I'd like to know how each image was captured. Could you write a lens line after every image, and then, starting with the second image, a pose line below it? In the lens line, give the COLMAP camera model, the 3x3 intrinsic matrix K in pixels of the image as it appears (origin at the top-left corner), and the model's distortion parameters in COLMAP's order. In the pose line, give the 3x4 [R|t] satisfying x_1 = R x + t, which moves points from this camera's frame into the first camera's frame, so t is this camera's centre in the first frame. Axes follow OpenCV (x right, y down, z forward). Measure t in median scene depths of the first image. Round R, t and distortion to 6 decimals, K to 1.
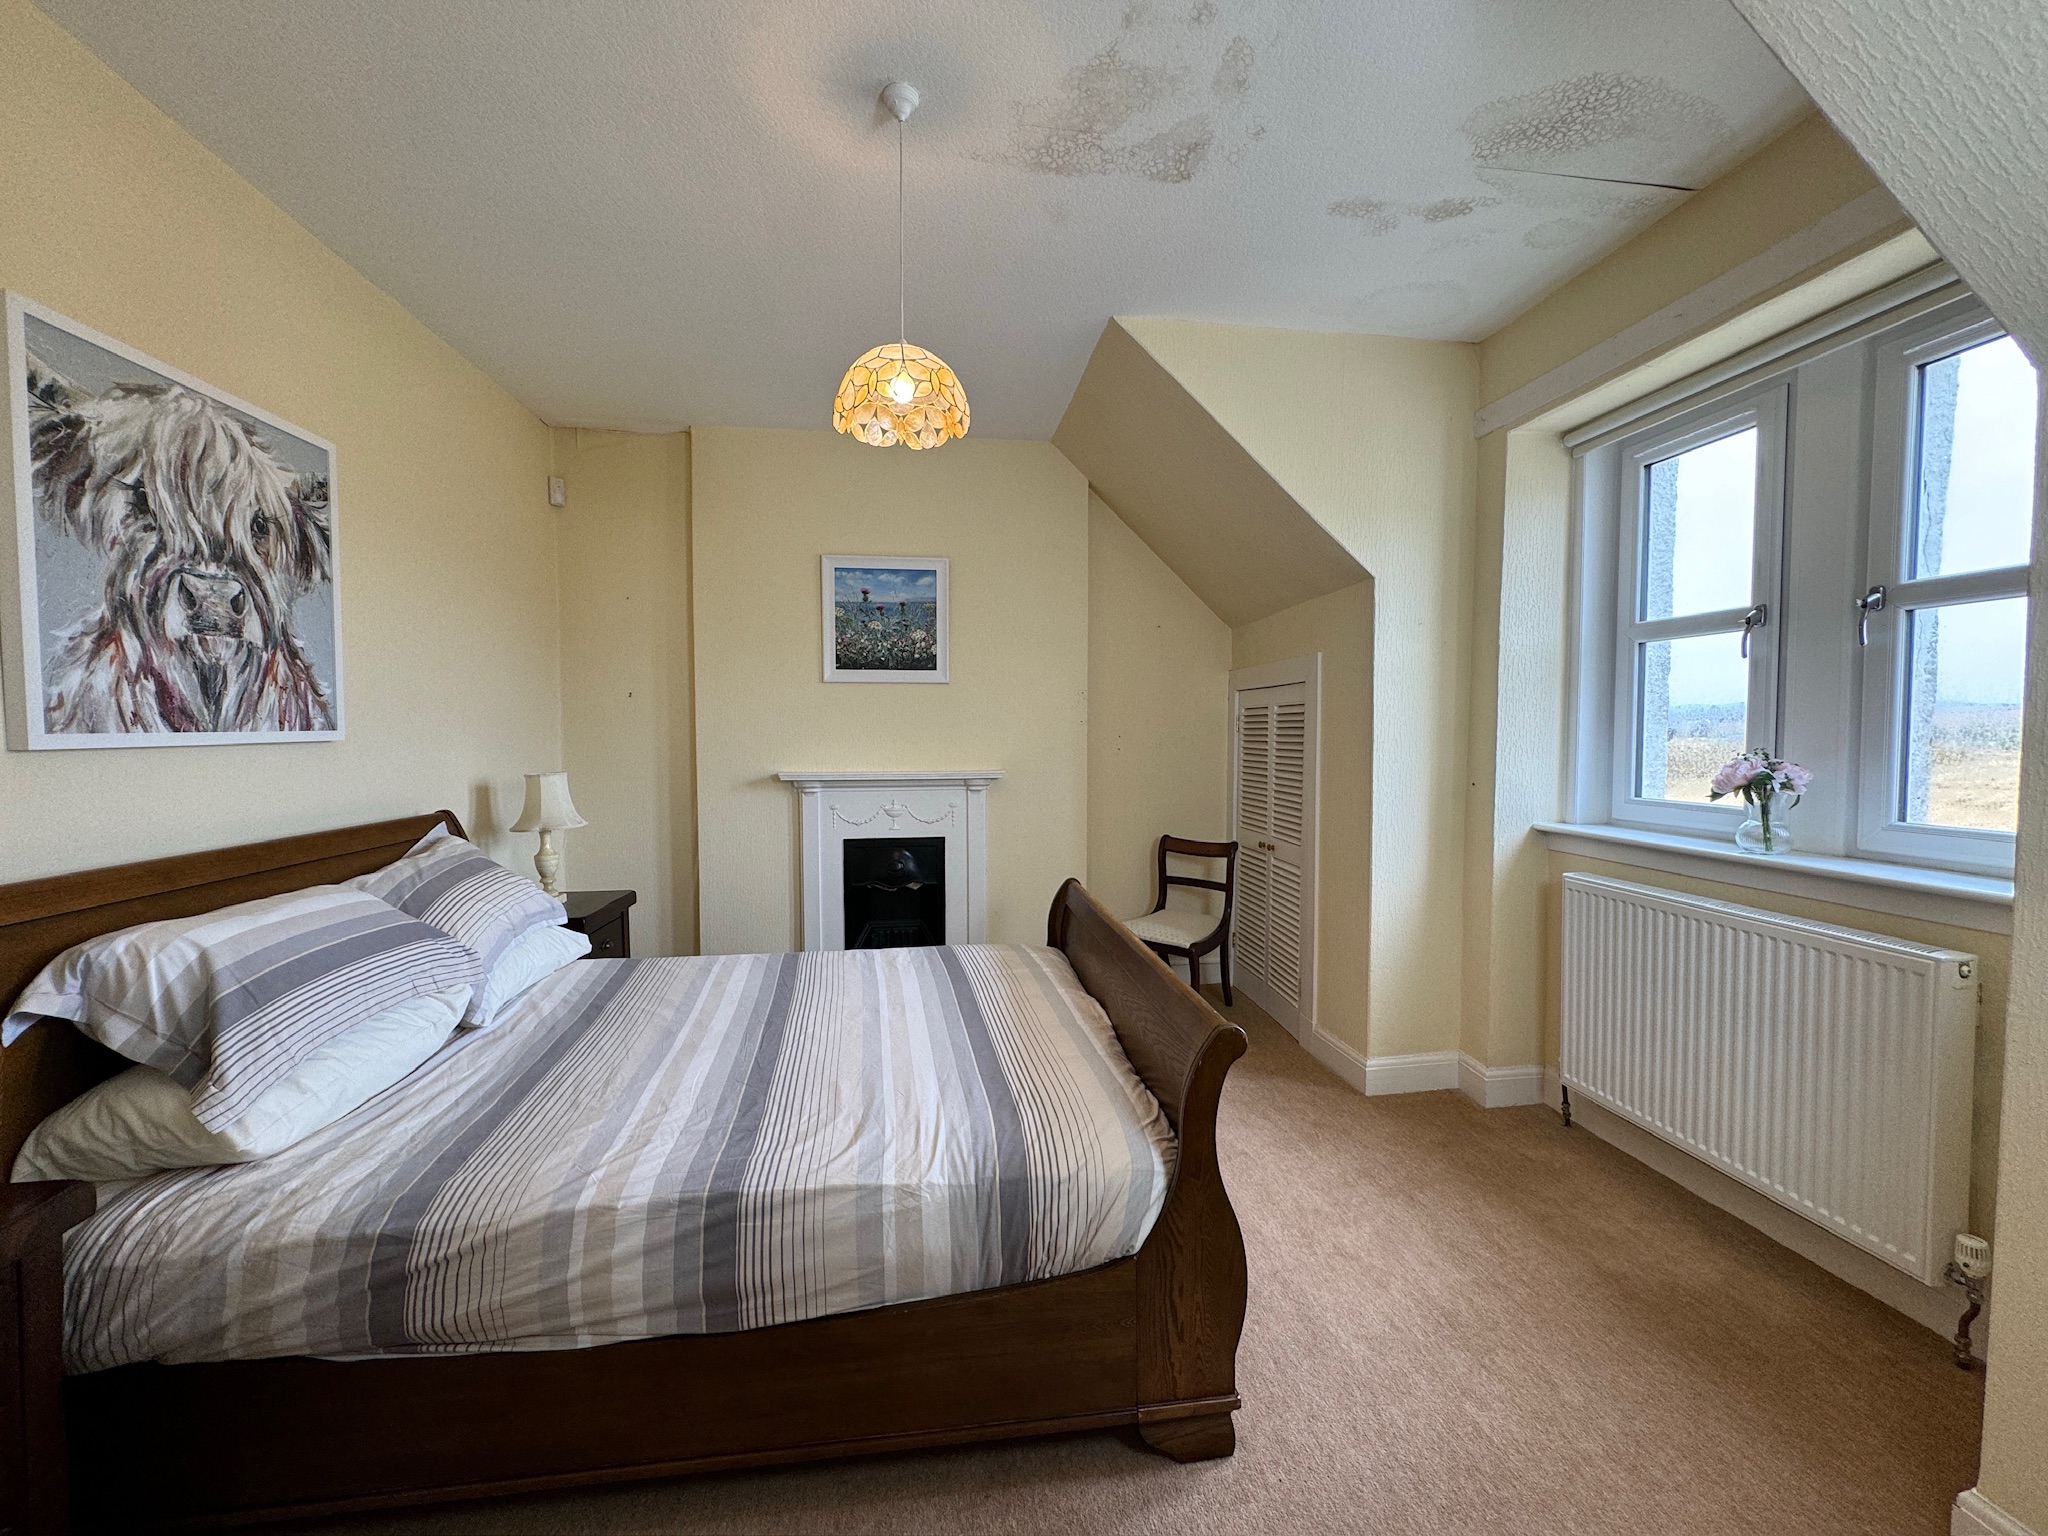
lens RADIAL K [[875.6, 0, 1016.3], [0, 875.6, 766.7], [0, 0, 1]] dist [0.002322, 0.000366]
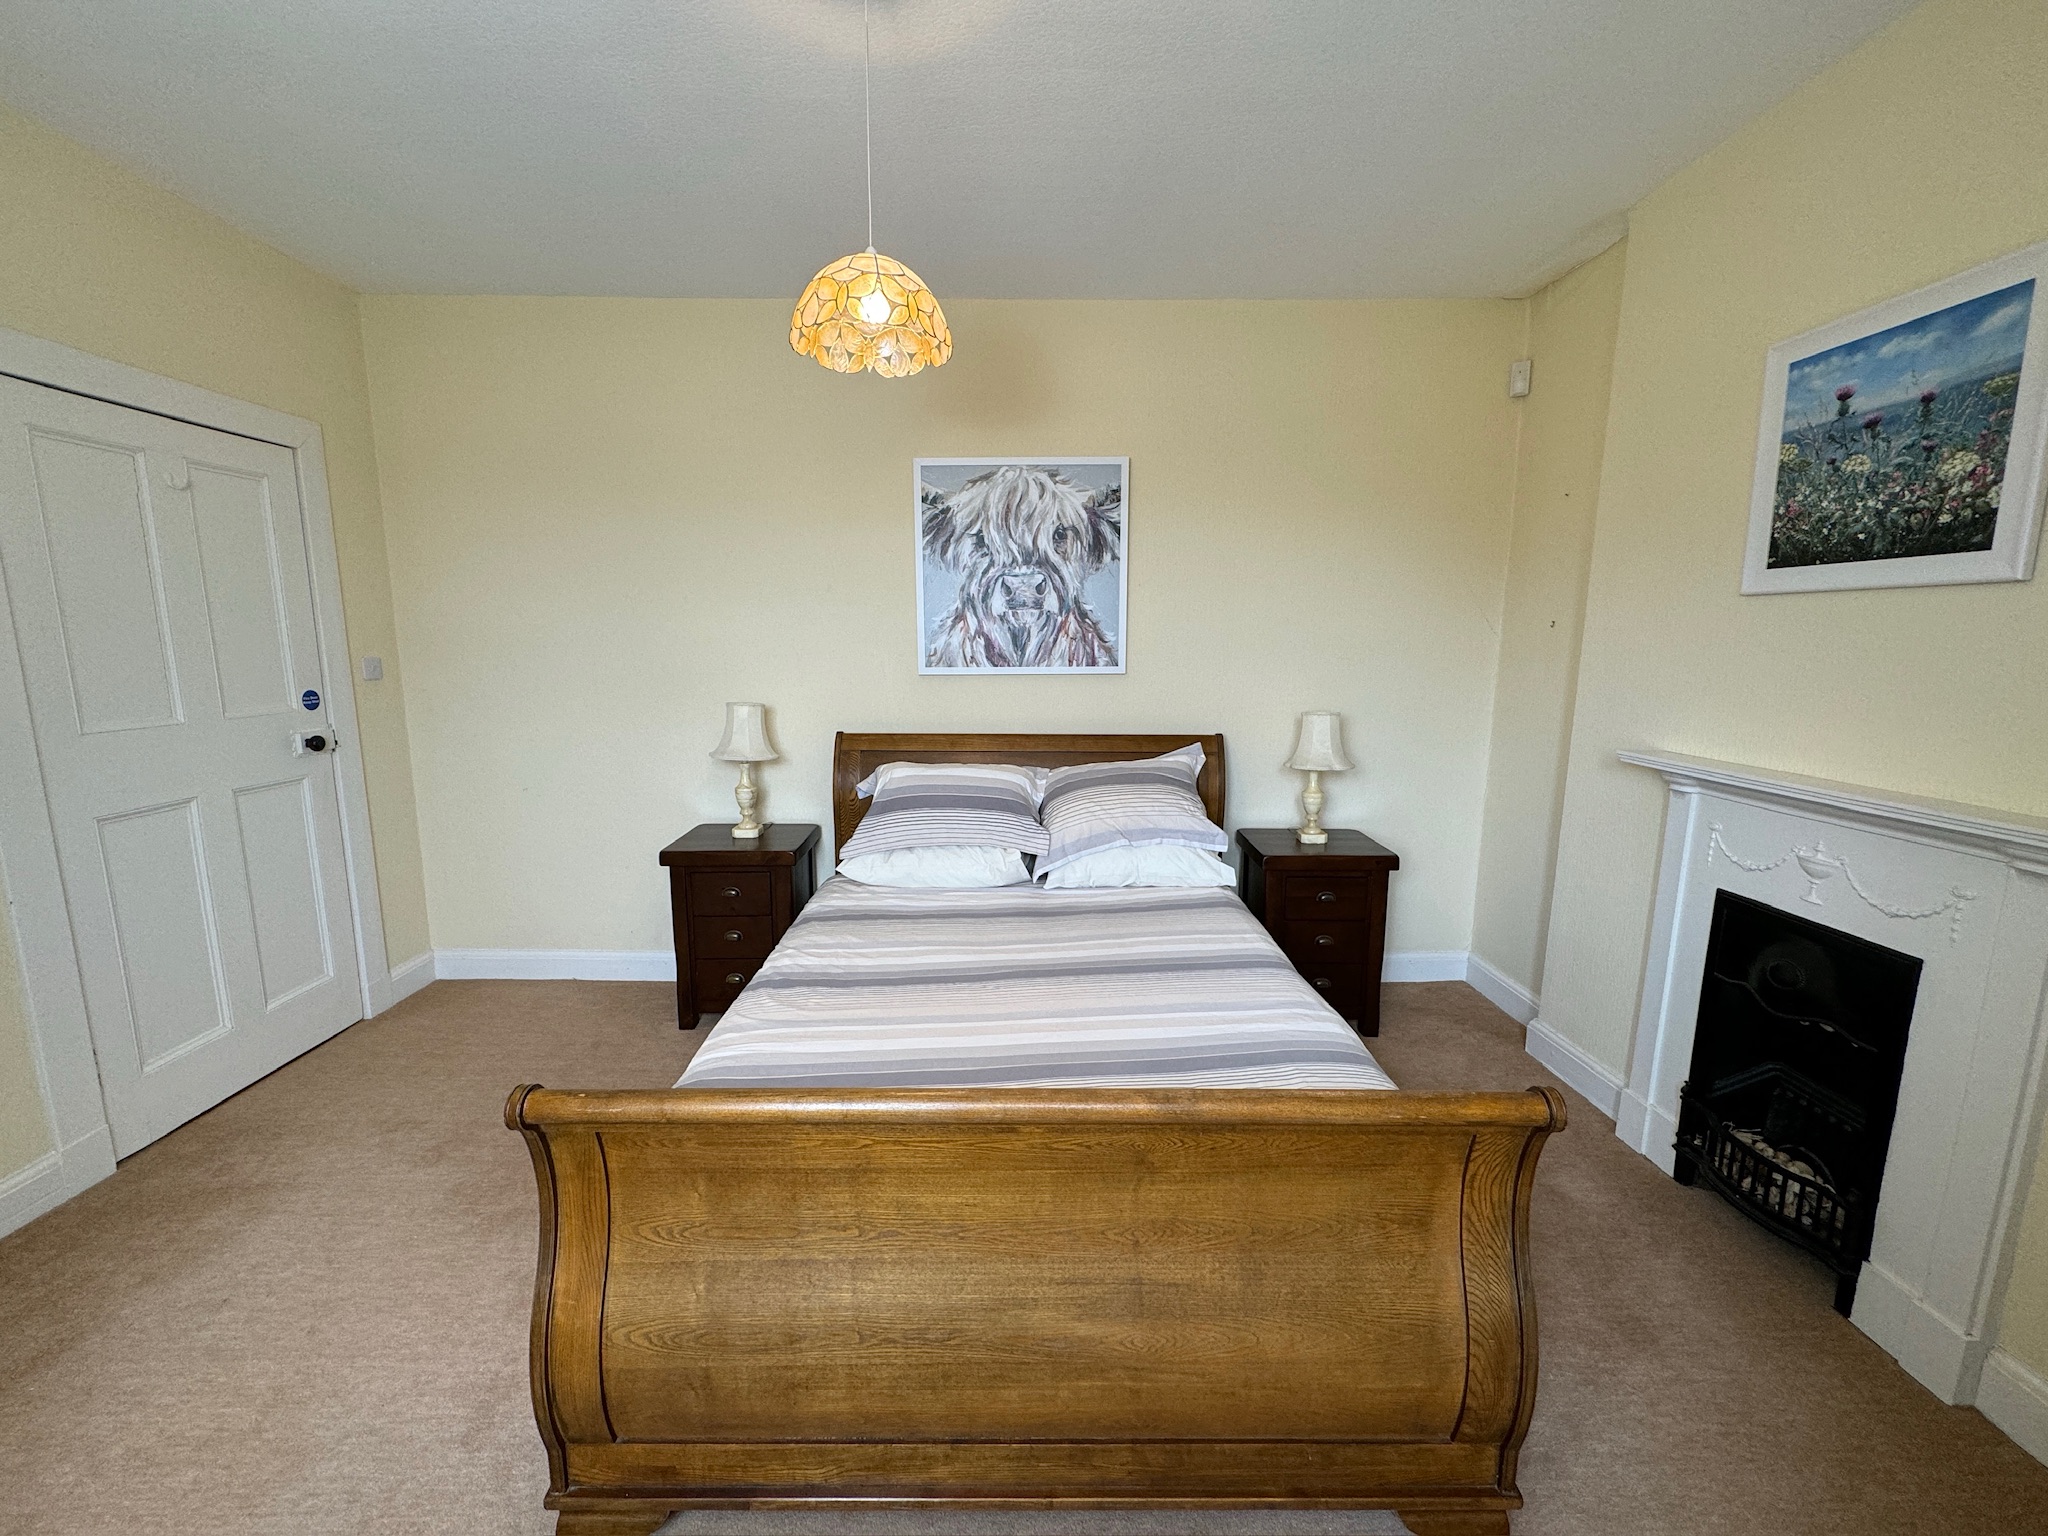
lens RADIAL K [[824.6, 0, 1004.0], [0, 824.6, 765.1], [0, 0, 1]] dist [0.007212, -0.001222]
pose [[-0.153932, 0.155887, -0.975707, 0.671691], [-0.040403, 0.985657, 0.163851, -0.109069], [0.987255, 0.064644, -0.145426, 1.172334]]
